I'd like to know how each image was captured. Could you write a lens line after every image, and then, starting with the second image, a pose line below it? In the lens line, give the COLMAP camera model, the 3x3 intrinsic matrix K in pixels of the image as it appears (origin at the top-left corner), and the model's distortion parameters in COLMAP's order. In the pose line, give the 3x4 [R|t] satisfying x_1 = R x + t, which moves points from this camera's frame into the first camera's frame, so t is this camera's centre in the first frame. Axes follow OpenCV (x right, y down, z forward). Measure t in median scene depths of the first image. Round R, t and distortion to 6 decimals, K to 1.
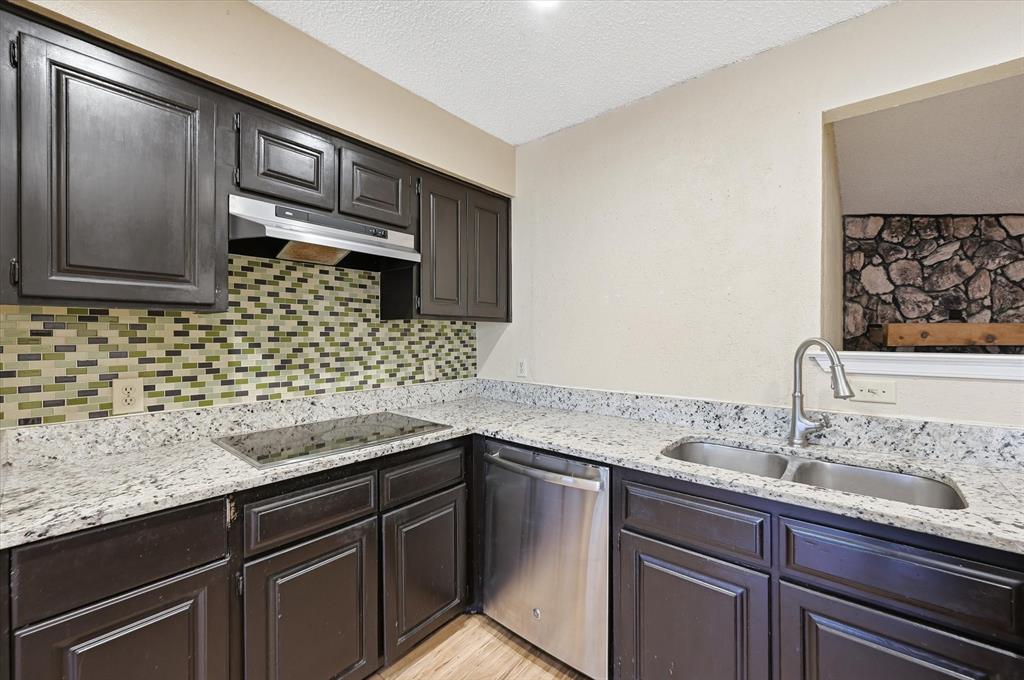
lens RADIAL K [[408.0, 0, 512.0], [0, 408.0, 338.2], [0, 0, 1]] dist [-0.005454, 0.001143]
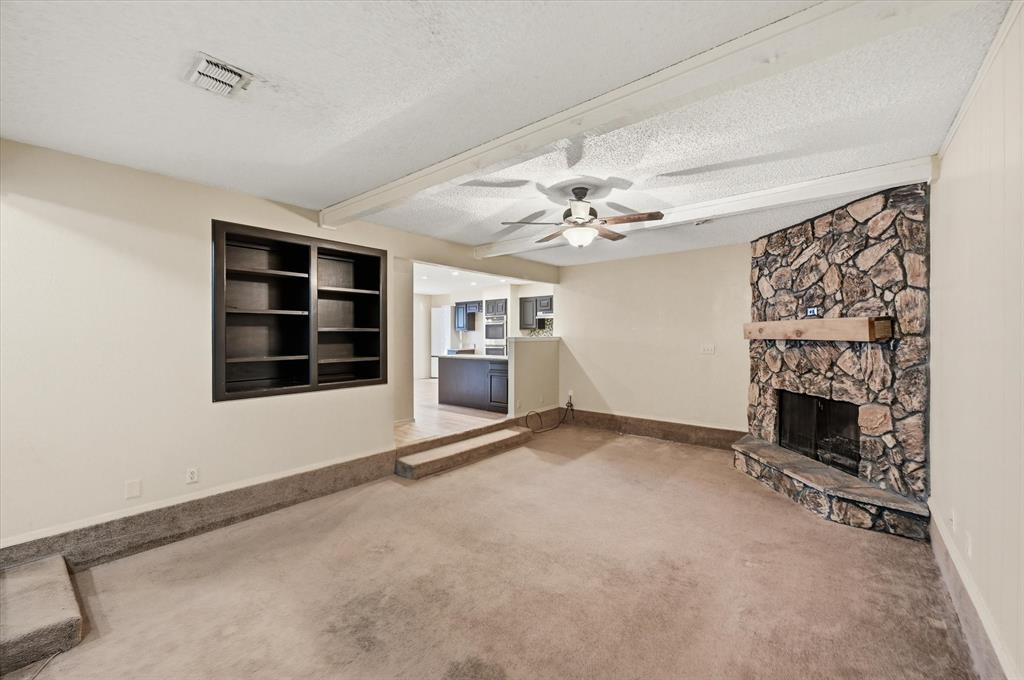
lens RADIAL K [[408.0, 0, 511.5], [0, 408.0, 336.3], [0, 0, 1]] dist [-0.005454, 0.001143]
pose [[0.006789, 0.006277, -0.999957, 3.561828], [-0.001061, 0.999980, 0.006270, 0.003394], [0.999976, 0.001018, 0.006795, 0.329121]]
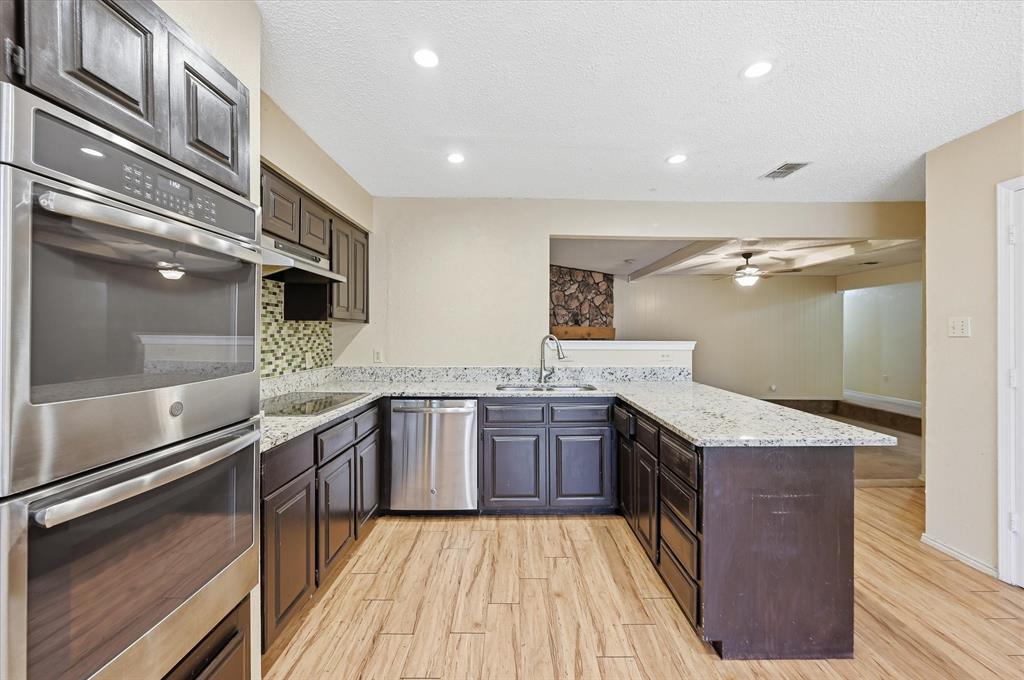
lens RADIAL K [[408.0, 0, 521.2], [0, 408.0, 333.3], [0, 0, 1]] dist [-0.005454, 0.001143]
pose [[0.749356, 0.002196, 0.662164, -0.563271], [-0.000091, 0.999995, -0.003213, -0.000972], [-0.662168, 0.002348, 0.749352, -0.390999]]
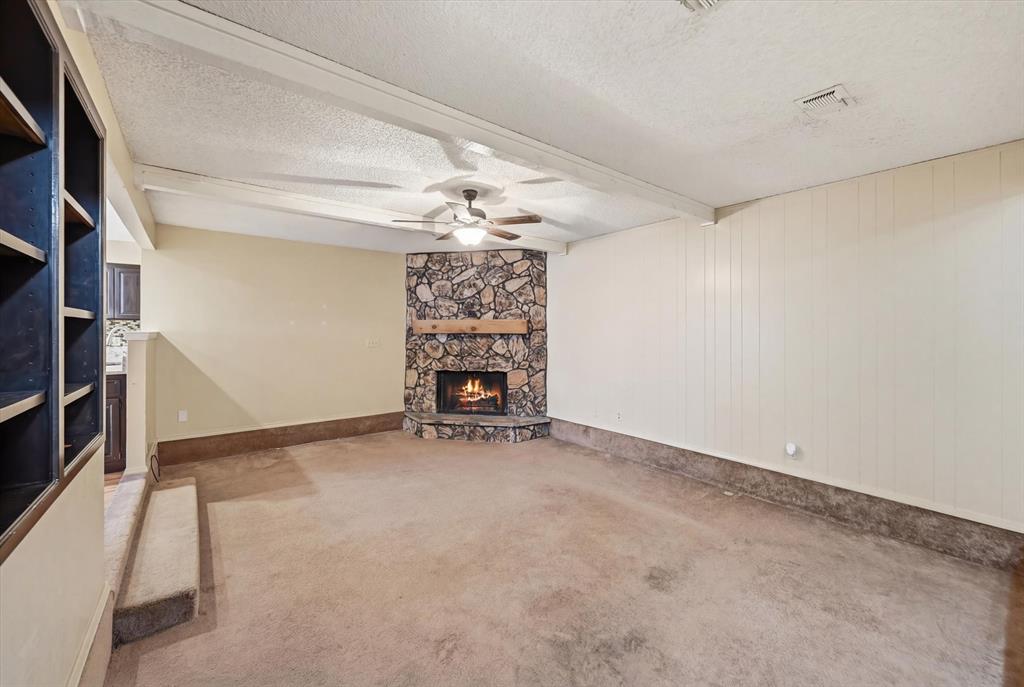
lens RADIAL K [[408.0, 0, 520.5], [0, 408.0, 333.8], [0, 0, 1]] dist [-0.005454, 0.001143]
pose [[0.981564, 0.003349, -0.191104, 2.609798], [-0.002513, 0.999986, 0.004614, 0.018478], [0.191117, -0.004048, 0.981559, -0.864089]]
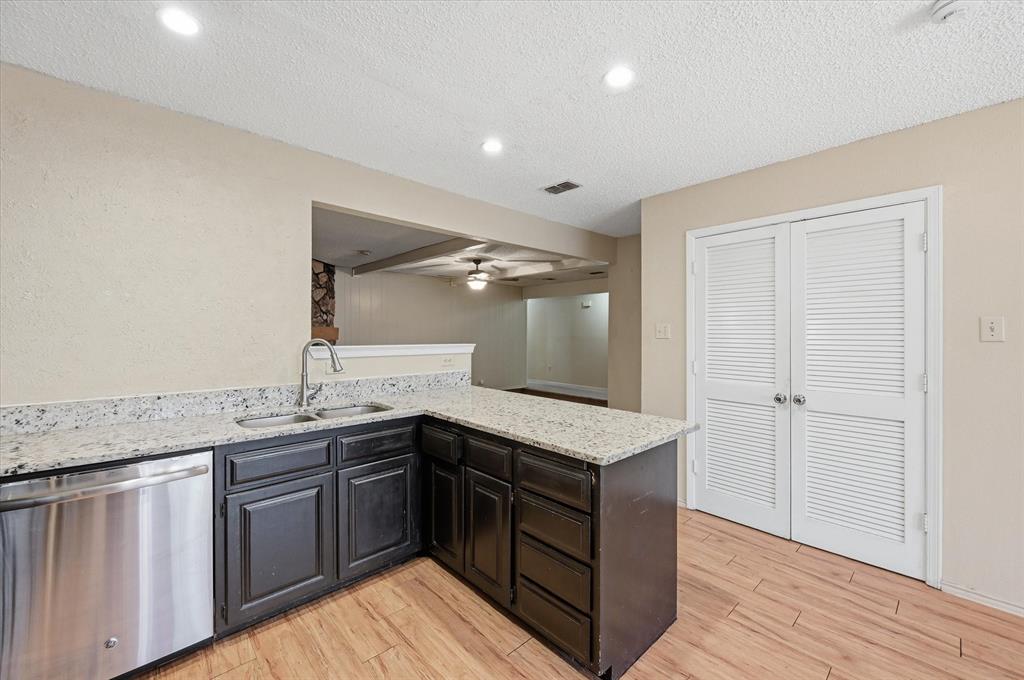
lens RADIAL K [[408.0, 0, 521.5], [0, 408.0, 331.9], [0, 0, 1]] dist [-0.005454, 0.001143]
pose [[0.110852, 0.002911, 0.993833, -0.511905], [0.001665, 0.999994, -0.003115, -0.013926], [-0.993836, 0.002000, 0.110846, -0.016915]]
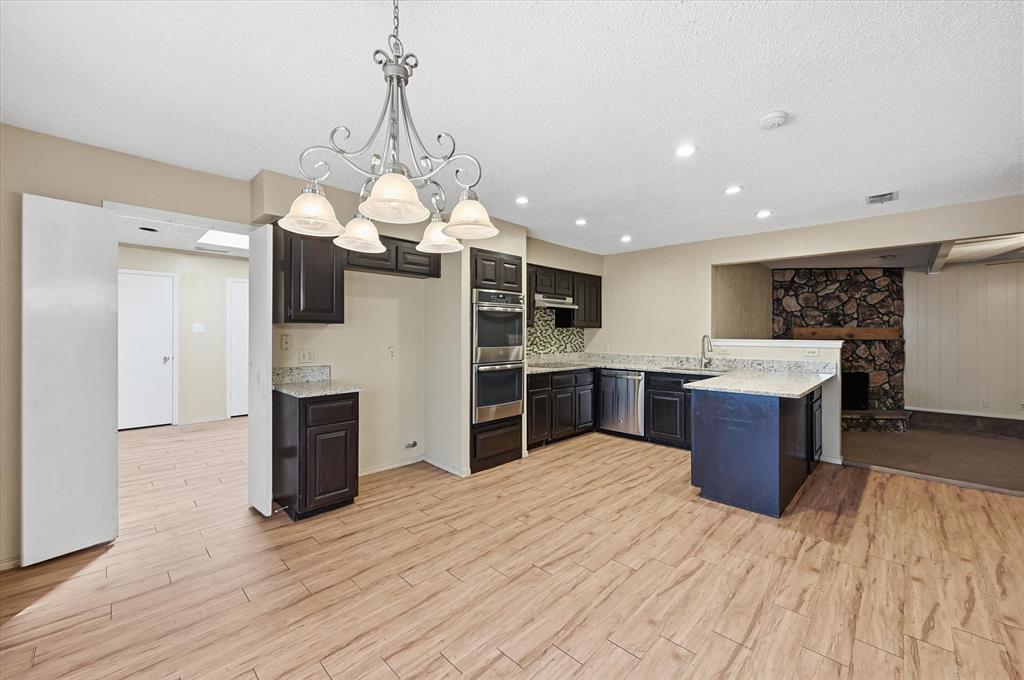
lens RADIAL K [[408.0, 0, 510.6], [0, 408.0, 333.5], [0, 0, 1]] dist [-0.005454, 0.001143]
pose [[0.997361, 0.002149, -0.072570, -0.388212], [-0.002546, 0.999982, -0.005387, 0.006361], [0.072557, 0.005558, 0.997349, -1.531123]]
